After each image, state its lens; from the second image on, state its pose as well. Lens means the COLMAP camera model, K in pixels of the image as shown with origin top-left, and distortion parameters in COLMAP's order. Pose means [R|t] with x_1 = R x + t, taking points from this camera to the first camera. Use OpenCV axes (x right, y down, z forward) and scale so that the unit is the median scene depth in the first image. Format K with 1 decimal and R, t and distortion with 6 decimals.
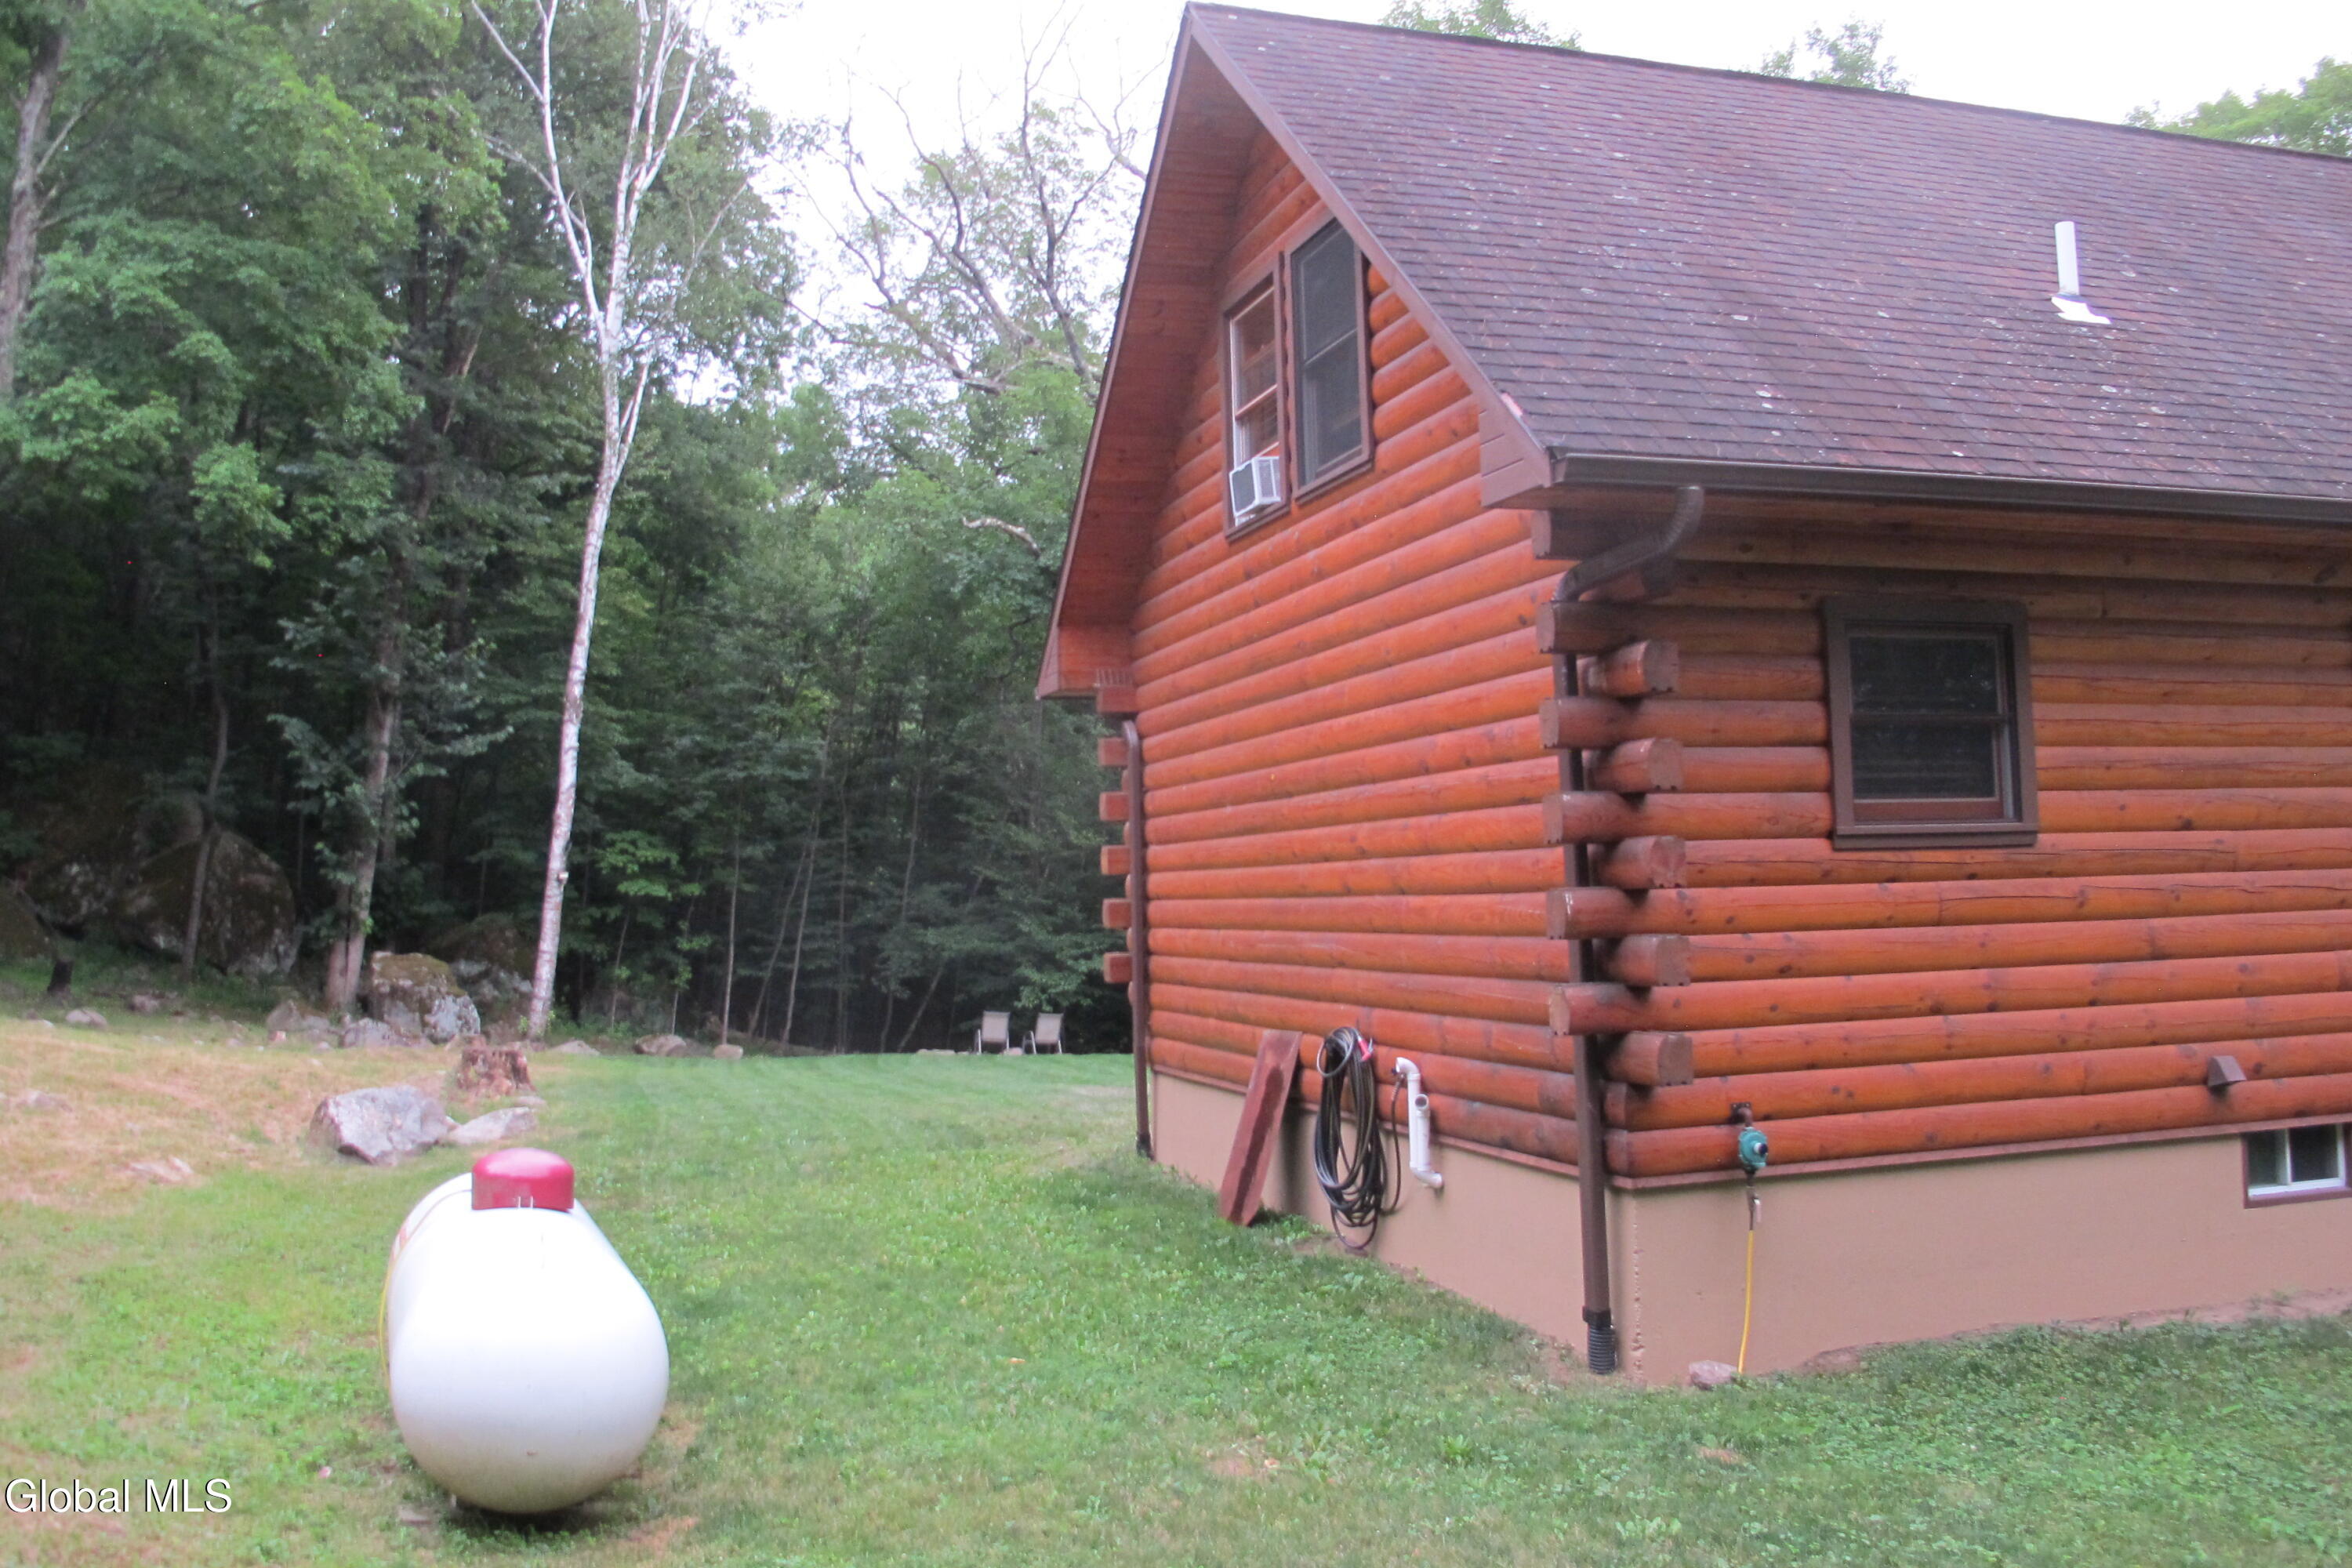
lens RADIAL K [[1980.2, 0, 1175.2], [0, 1980.2, 781.6], [0, 0, 1]] dist [-0.143432, 0.103744]
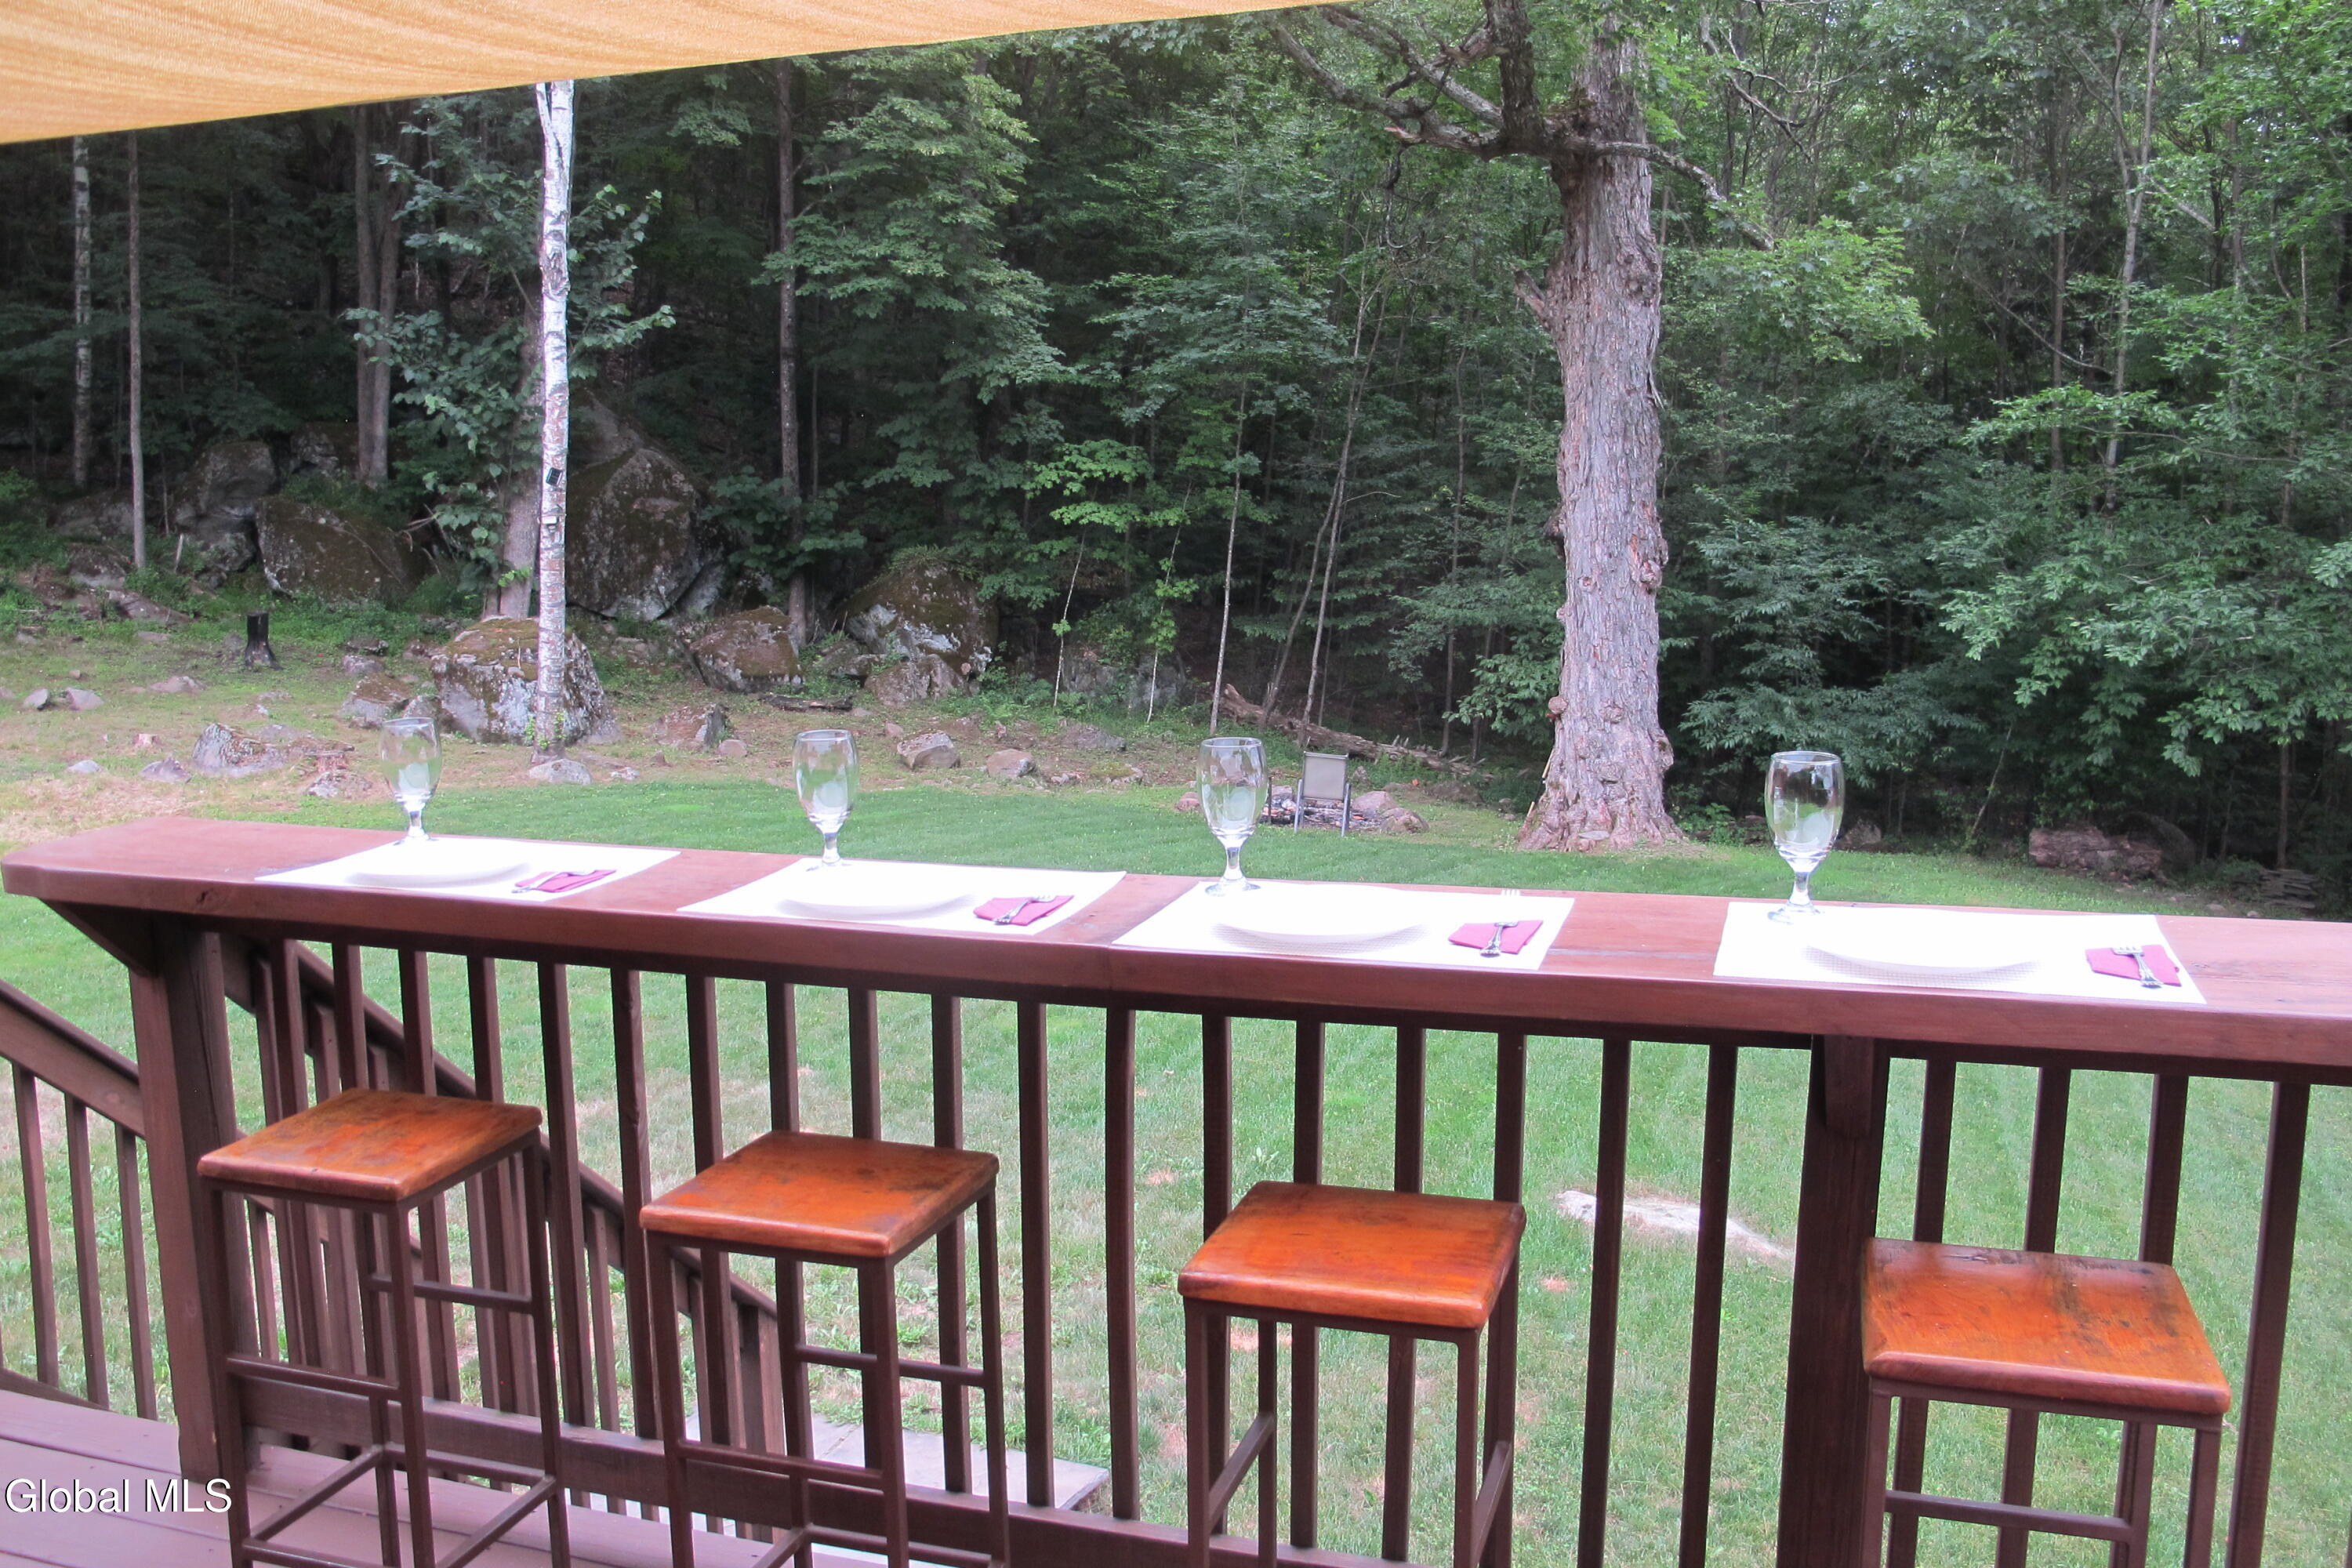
lens RADIAL K [[1980.2, 0, 1157.6], [0, 1980.2, 782.4], [0, 0, 1]] dist [-0.143432, 0.103744]
pose [[0.803695, 0.093879, -0.587589, 0.194592], [0.029719, 0.979911, 0.197209, 0.006813], [0.594299, -0.175958, 0.784759, 0.404138]]
